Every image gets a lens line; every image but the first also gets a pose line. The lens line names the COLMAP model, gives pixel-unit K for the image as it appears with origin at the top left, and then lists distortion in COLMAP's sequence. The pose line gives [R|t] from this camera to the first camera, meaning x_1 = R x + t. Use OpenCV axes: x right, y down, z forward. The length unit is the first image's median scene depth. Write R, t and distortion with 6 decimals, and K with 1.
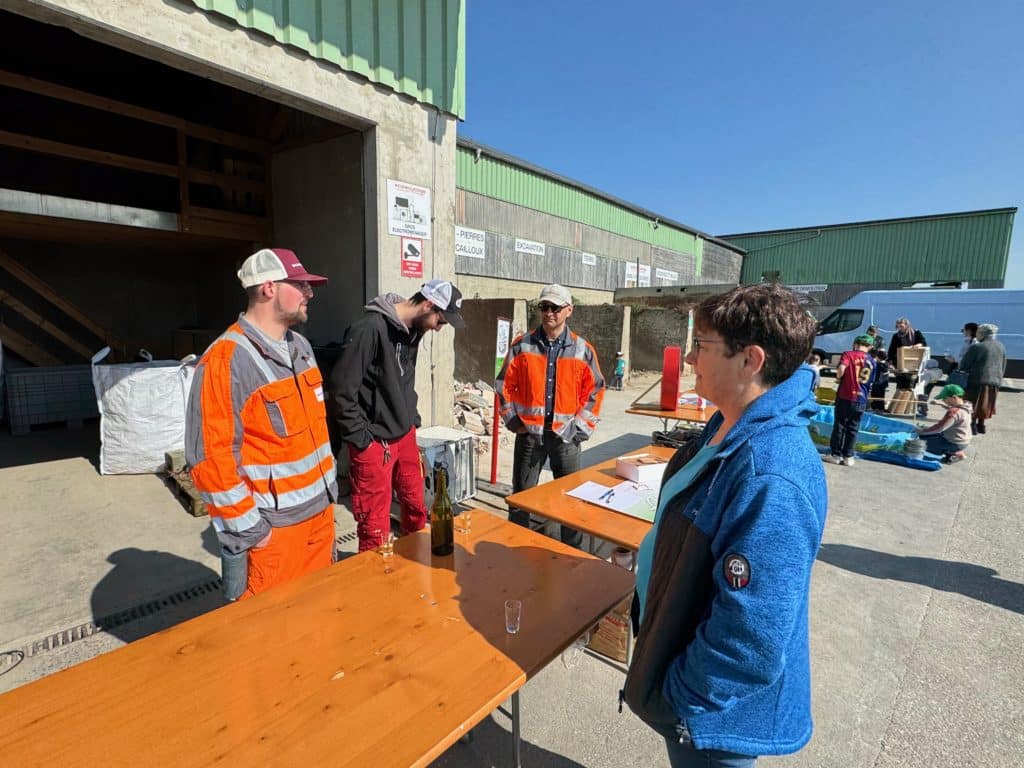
lens RADIAL K [[469.5, 0, 512.0], [0, 469.5, 384.0], [0, 0, 1]] dist [-0.001784, 0.000139]
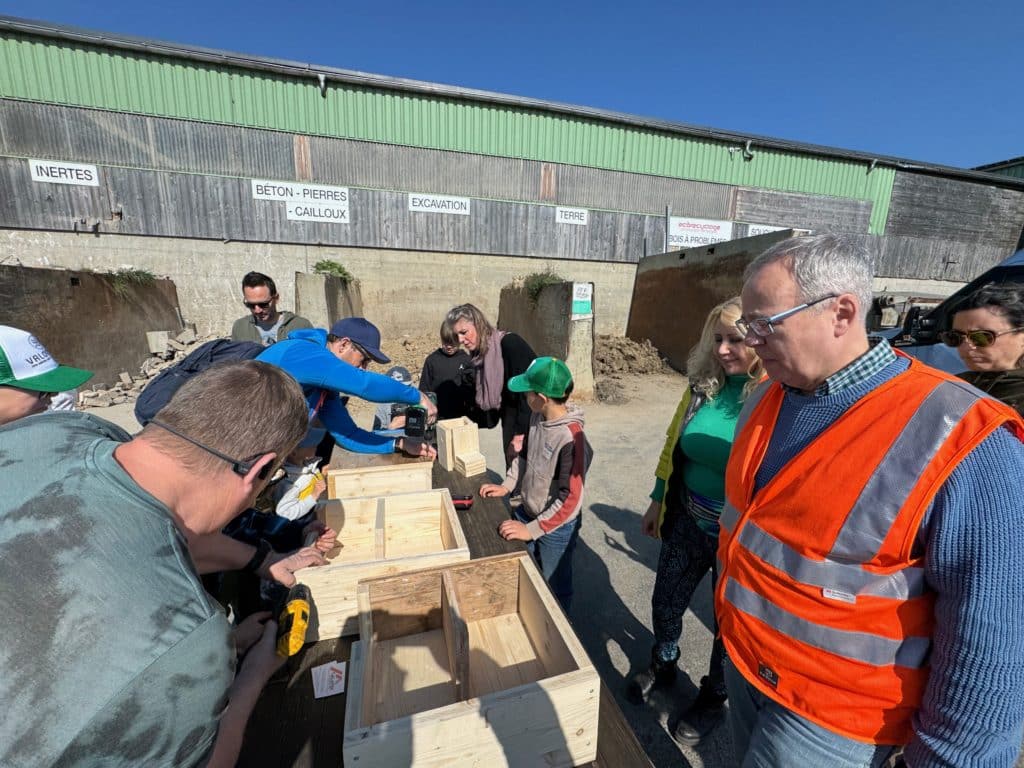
lens RADIAL K [[407.7, 0, 512.0], [0, 407.7, 384.0], [0, 0, 1]] dist [-0.002405, 0.000032]
pose [[0.838875, 0.107020, -0.533699, 0.684346], [-0.082230, 0.994145, 0.070101, -0.085164], [0.538077, -0.014920, 0.842764, 0.691761]]
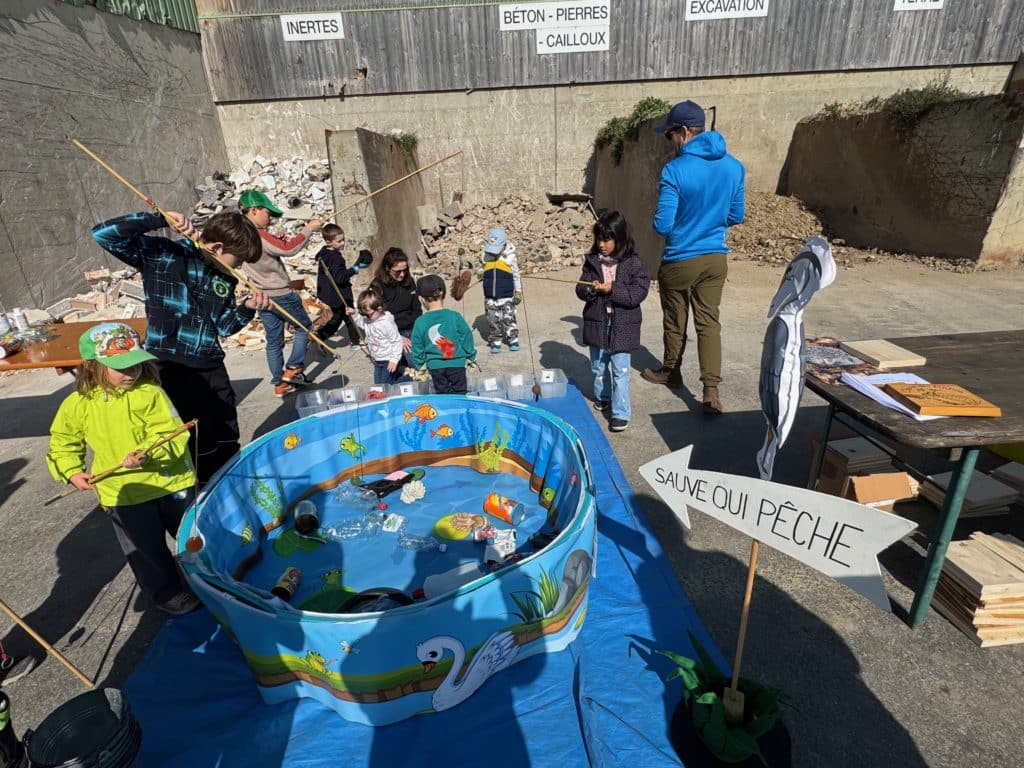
lens RADIAL K [[521.6, 0, 511.1], [0, 521.6, 379.5], [0, 0, 1]] dist [-0.001212, 0.000177]
pose [[0.691522, 0.221931, -0.687418, 0.505286], [-0.035892, 0.961015, 0.274155, -0.043890], [0.721463, -0.164912, 0.672529, 0.463663]]
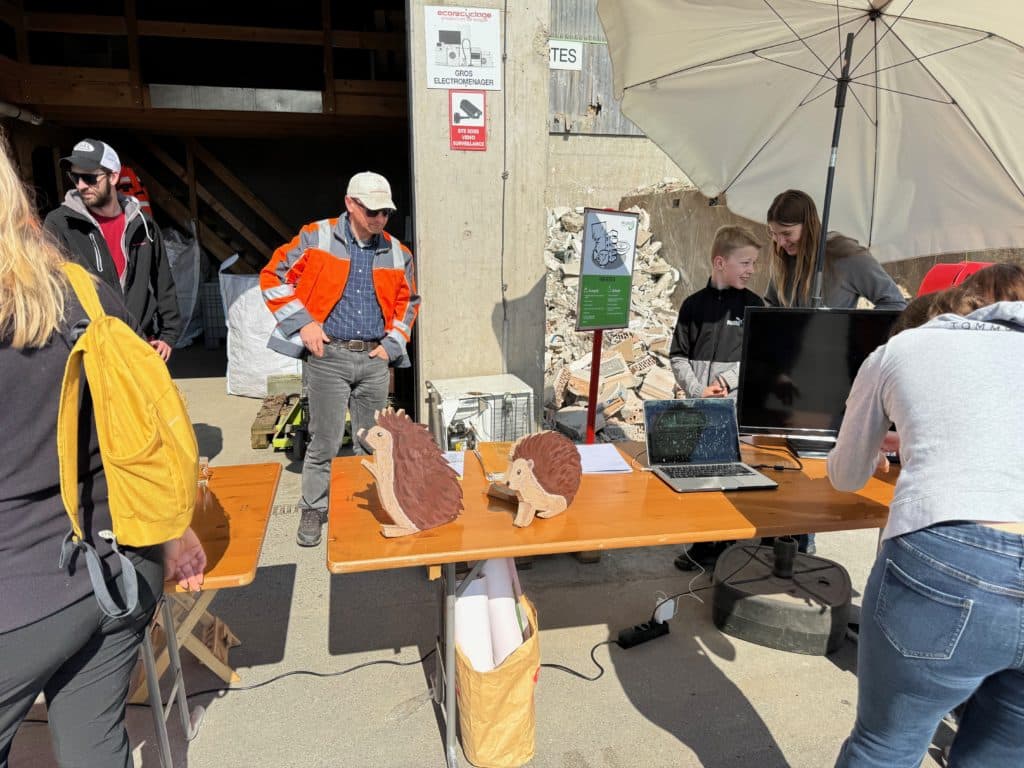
lens RADIAL K [[733.8, 0, 510.4], [0, 733.8, 388.6], [0, 0, 1]] dist [0.007732, -0.000151]
pose [[0.826238, 0.111357, -0.552205, 0.148749], [-0.068069, 0.992820, 0.098363, 0.001473], [0.559193, -0.043684, 0.827886, 0.046612]]
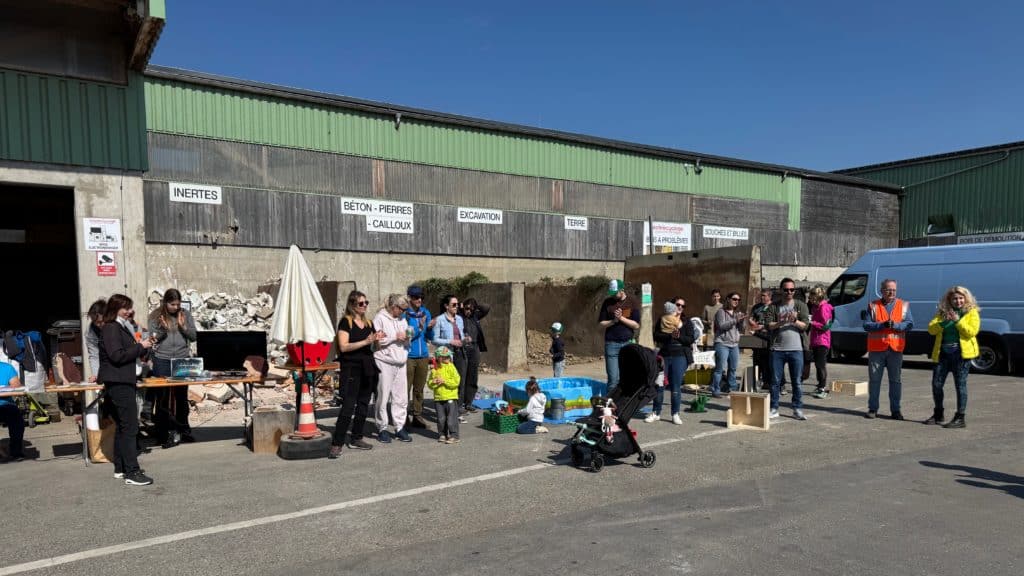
lens RADIAL K [[708.8, 0, 505.1], [0, 708.8, 364.5], [0, 0, 1]] dist [0.162940, -0.295667]
pose [[0.971112, -0.004257, -0.238586, 0.527407], [-0.007160, 0.998871, -0.046964, 0.053866], [0.238516, 0.047316, 0.969985, -0.319438]]
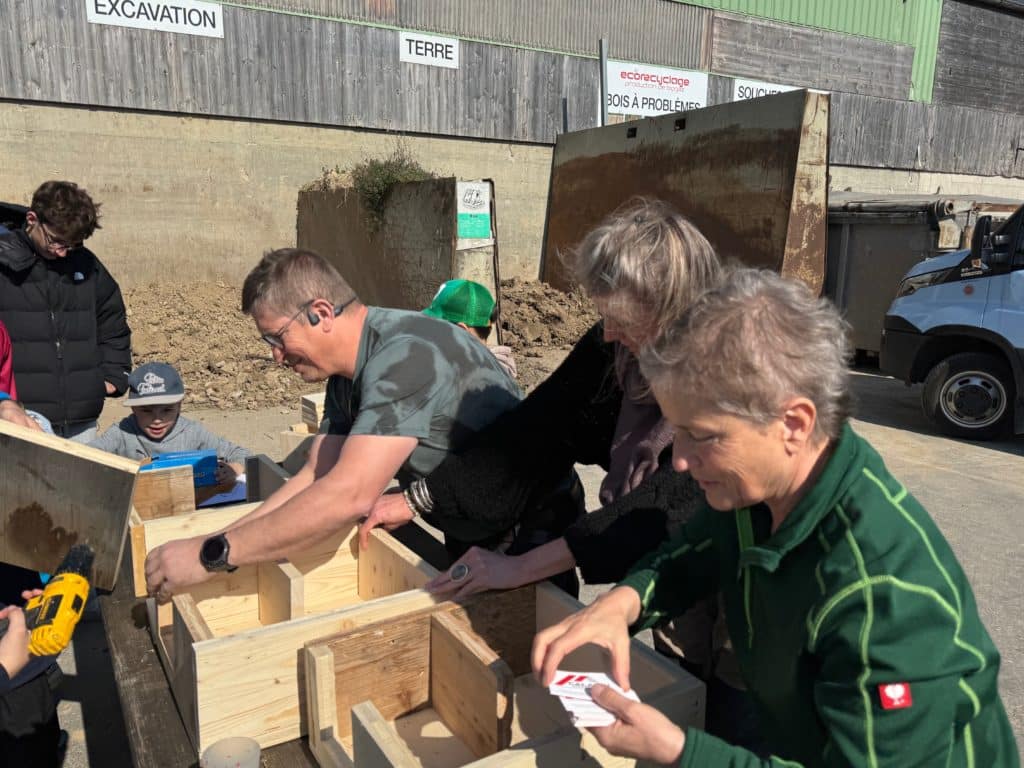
lens RADIAL K [[799.2, 0, 516.6], [0, 799.2, 398.6], [0, 0, 1]] dist [0.043185, -0.048867]
pose [[0.952320, 0.059143, -0.299314, 0.670855], [-0.038273, 0.996440, 0.075120, -0.075623], [0.302691, -0.060082, 0.951193, 0.650602]]
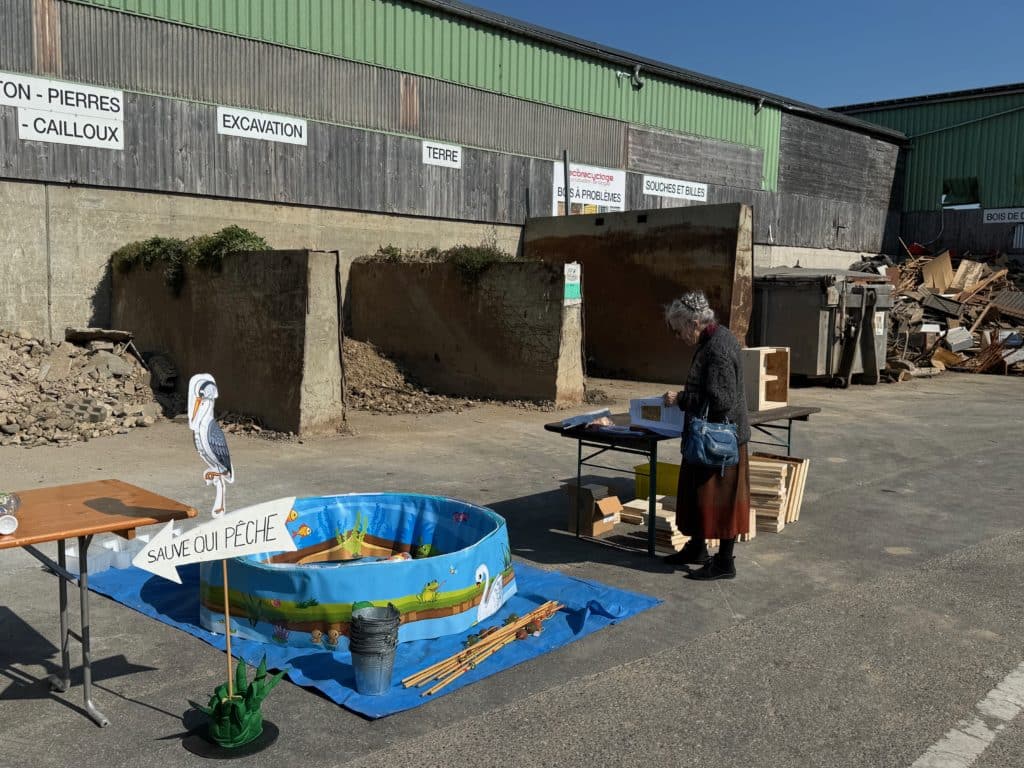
lens RADIAL K [[932.1, 0, 512.0], [0, 932.1, 384.0], [0, 0, 1]] dist [0.180911, -0.356789]
pose [[0.997958, 0.004718, -0.063704, 0.458696], [-0.006957, 0.999364, -0.034965, -0.012894], [0.063498, 0.035337, 0.997356, 0.135437]]
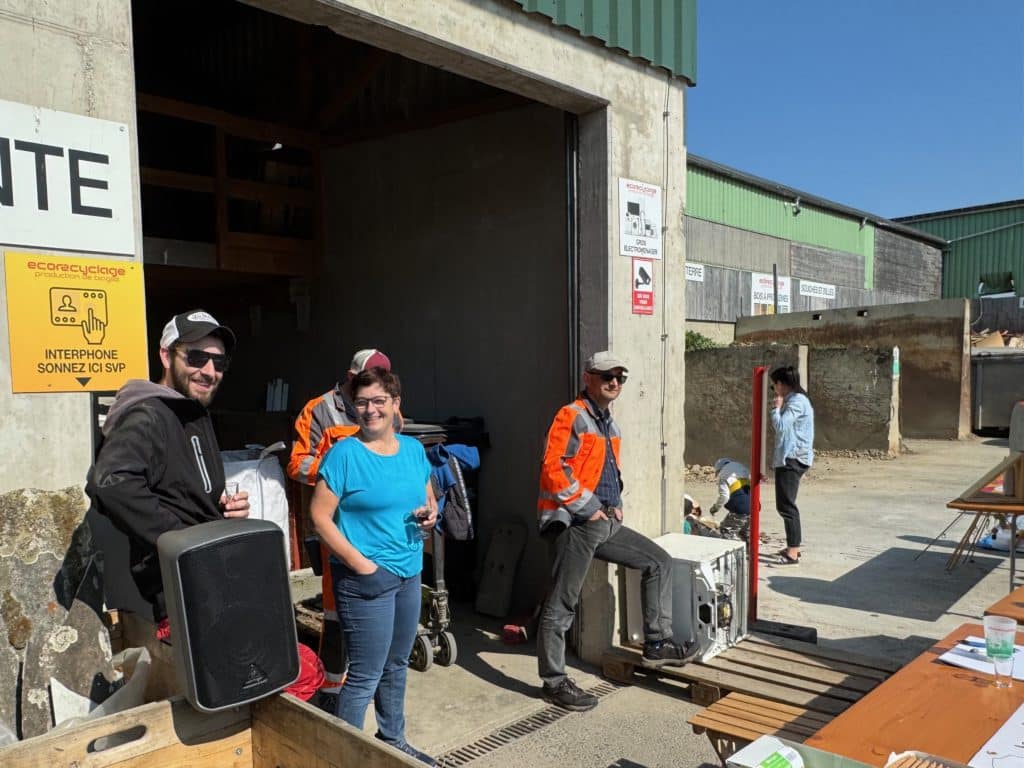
lens RADIAL K [[789.7, 0, 413.8], [0, 789.7, 449.4], [0, 0, 1]] dist [-0.001675, -0.001082]
pose [[0.993115, -0.035221, -0.111726, -0.137021], [0.029494, 0.998185, -0.052503, 0.006617], [0.113372, 0.048846, 0.992351, -0.056832]]
